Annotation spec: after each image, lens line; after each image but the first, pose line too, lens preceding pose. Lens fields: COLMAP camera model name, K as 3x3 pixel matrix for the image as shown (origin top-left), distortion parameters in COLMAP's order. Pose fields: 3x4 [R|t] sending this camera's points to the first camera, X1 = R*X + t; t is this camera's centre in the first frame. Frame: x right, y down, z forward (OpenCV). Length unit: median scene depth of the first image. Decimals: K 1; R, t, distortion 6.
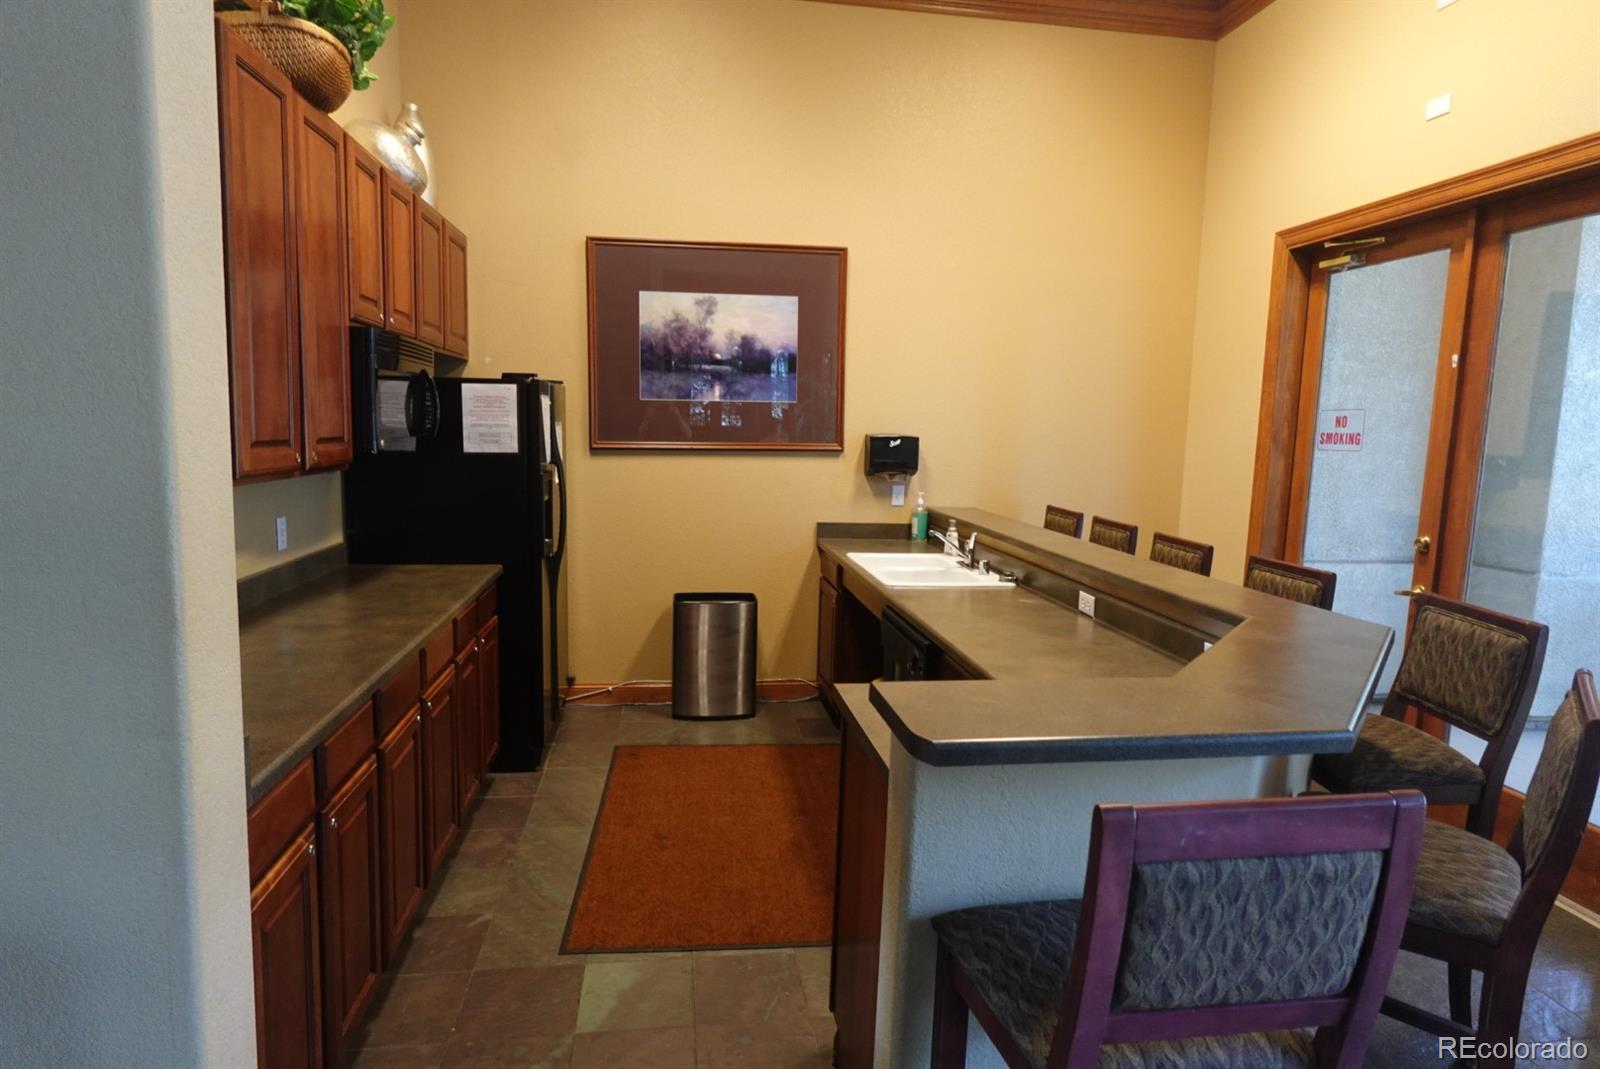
lens RADIAL K [[915.5, 0, 800.0], [0, 915.5, 534.5], [0, 0, 1]] dist [-0.004563, 0.011862]
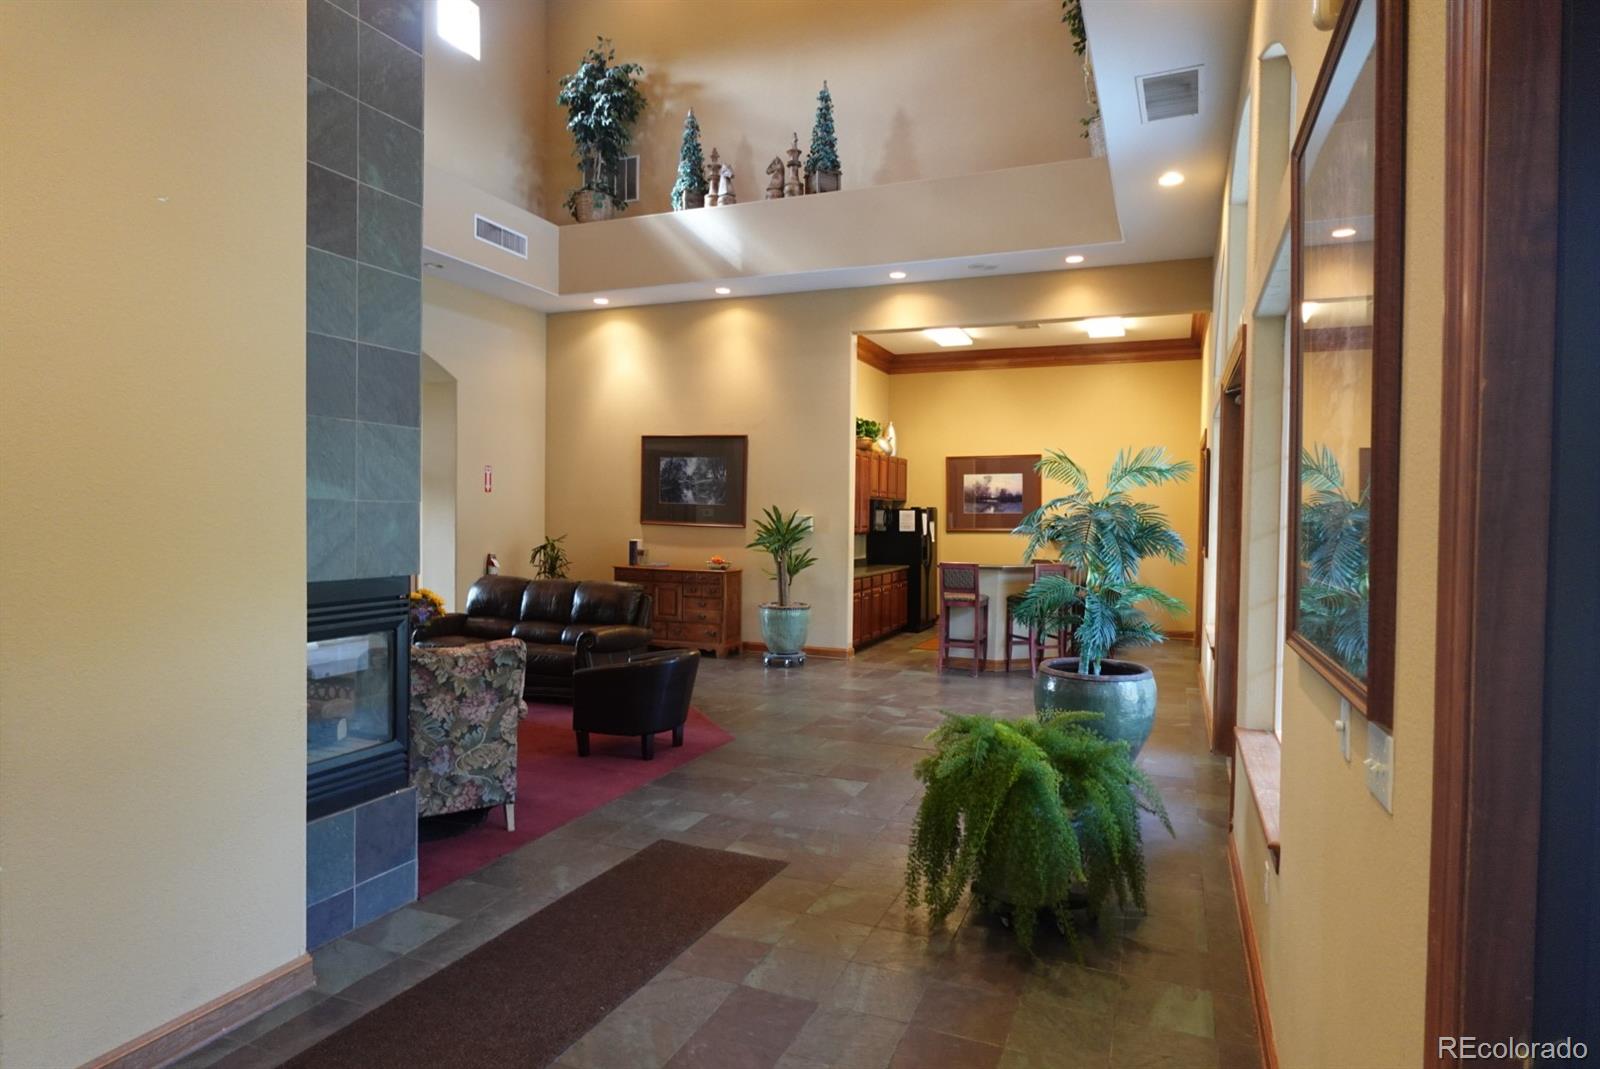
lens RADIAL K [[915.5, 0, 800.0], [0, 915.5, 534.5], [0, 0, 1]] dist [-0.004563, 0.011862]
pose [[0.863810, -0.007153, -0.503766, 0.788394], [-0.047633, 0.994261, -0.095793, 0.204593], [0.501560, 0.106743, 0.858512, -1.611087]]
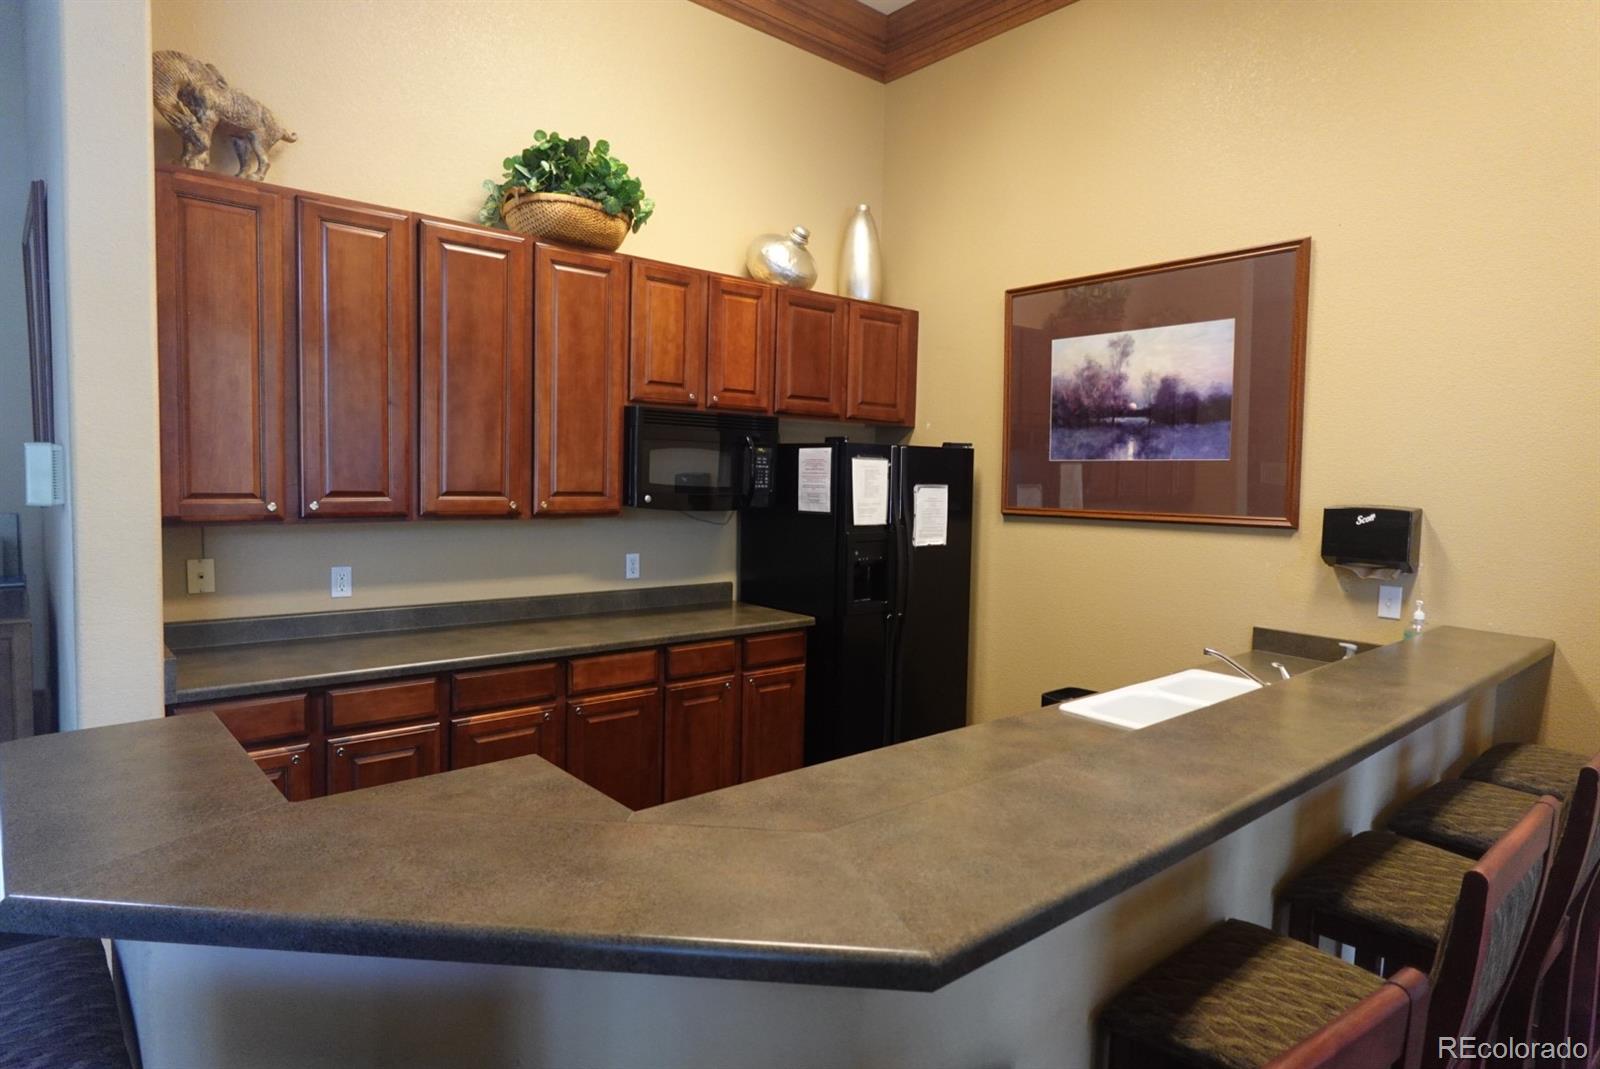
lens RADIAL K [[915.5, 0, 800.0], [0, 915.5, 534.5], [0, 0, 1]] dist [-0.004563, 0.011862]
pose [[0.535304, 0.046479, -0.843380, 0.447576], [-0.112660, 0.993492, -0.016755, -0.034254], [0.837113, 0.103984, 0.537057, 0.329024]]
